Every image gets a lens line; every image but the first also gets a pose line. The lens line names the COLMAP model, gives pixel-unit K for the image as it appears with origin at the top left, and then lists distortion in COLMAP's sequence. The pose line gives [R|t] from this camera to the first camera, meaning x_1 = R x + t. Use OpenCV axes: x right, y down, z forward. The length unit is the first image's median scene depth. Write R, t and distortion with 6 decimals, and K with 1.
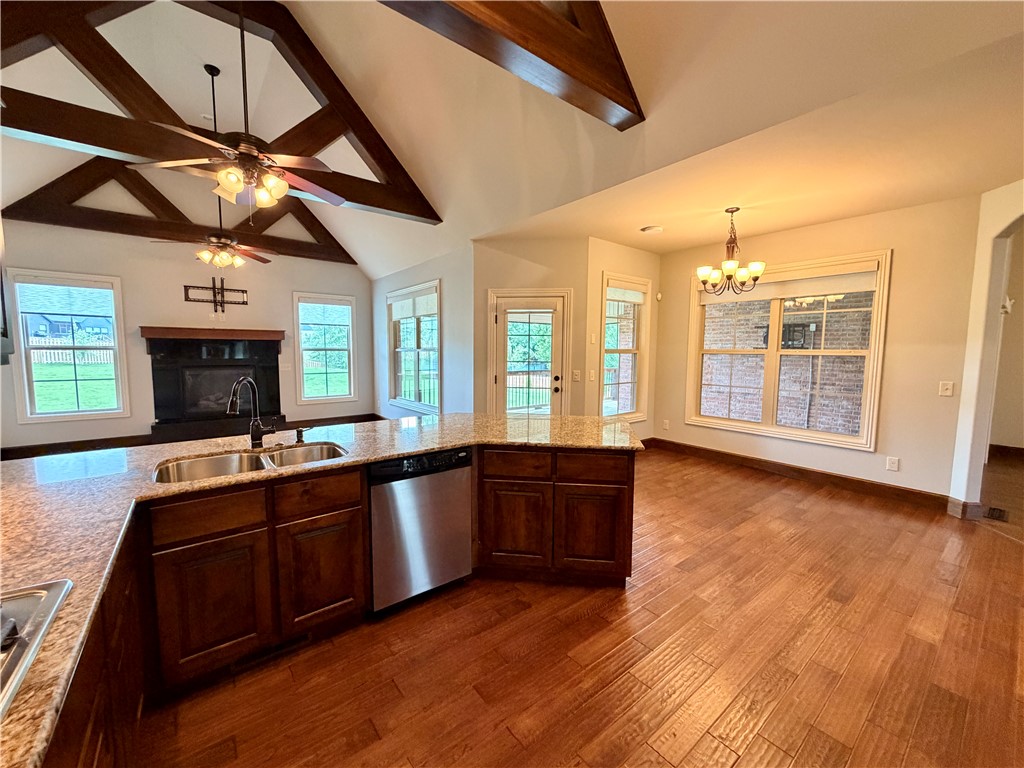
lens RADIAL K [[409.2, 0, 510.5], [0, 409.2, 385.9], [0, 0, 1]] dist [-0.000402, -0.000288]
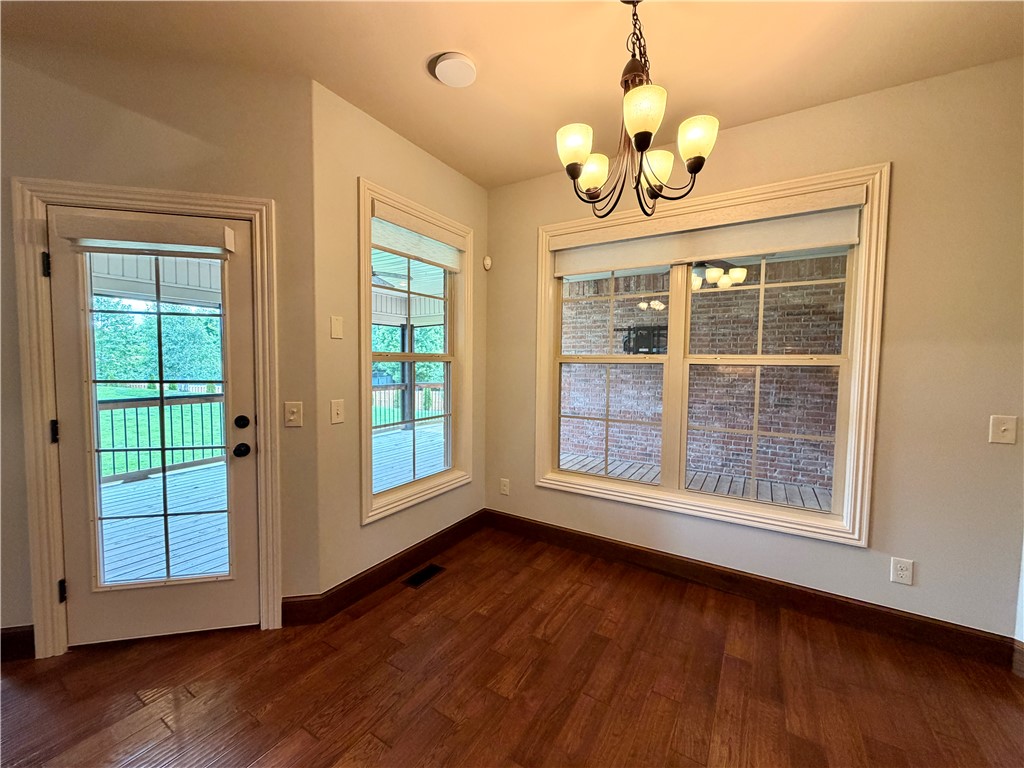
lens RADIAL K [[409.2, 0, 507.8], [0, 409.2, 385.4], [0, 0, 1]] dist [-0.000402, -0.000288]
pose [[0.942063, -0.016078, 0.335050, 0.225647], [0.025573, 0.999386, -0.023947, -0.038046], [-0.334460, 0.031128, 0.941896, 0.528136]]
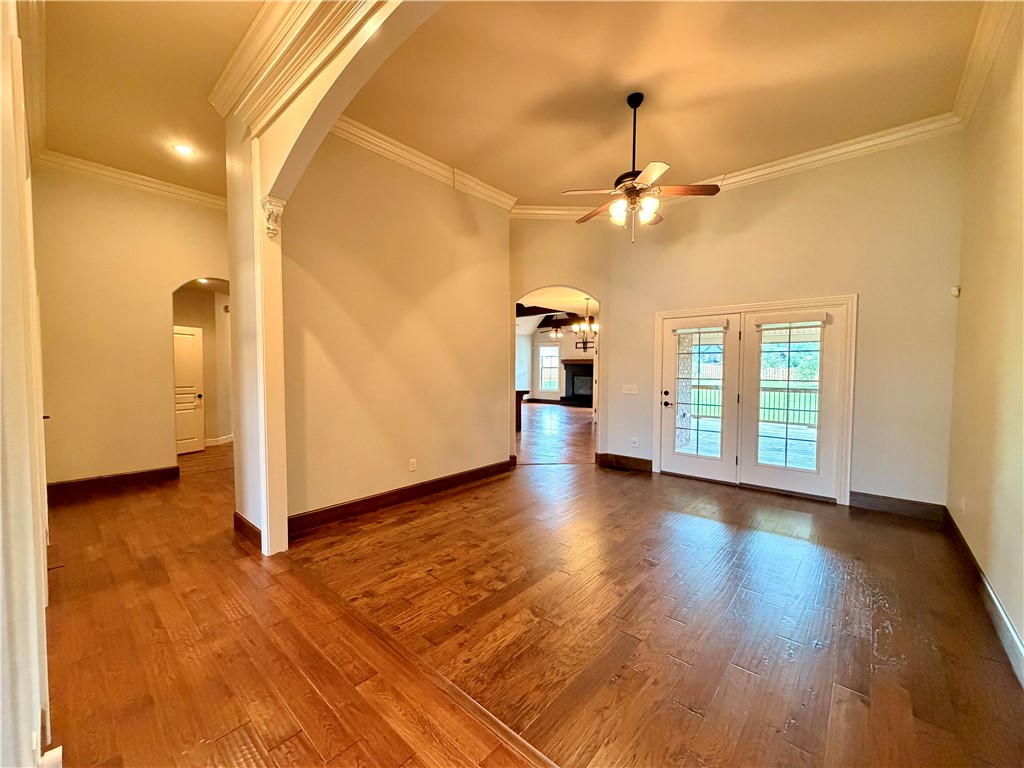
lens RADIAL K [[409.2, 0, 507.0], [0, 409.2, 386.0], [0, 0, 1]] dist [-0.000402, -0.000288]
pose [[0.170110, 0.036143, -0.984762, 1.883910], [-0.077738, 0.996705, 0.023153, -0.004691], [0.982354, 0.072615, 0.172359, 0.200794]]
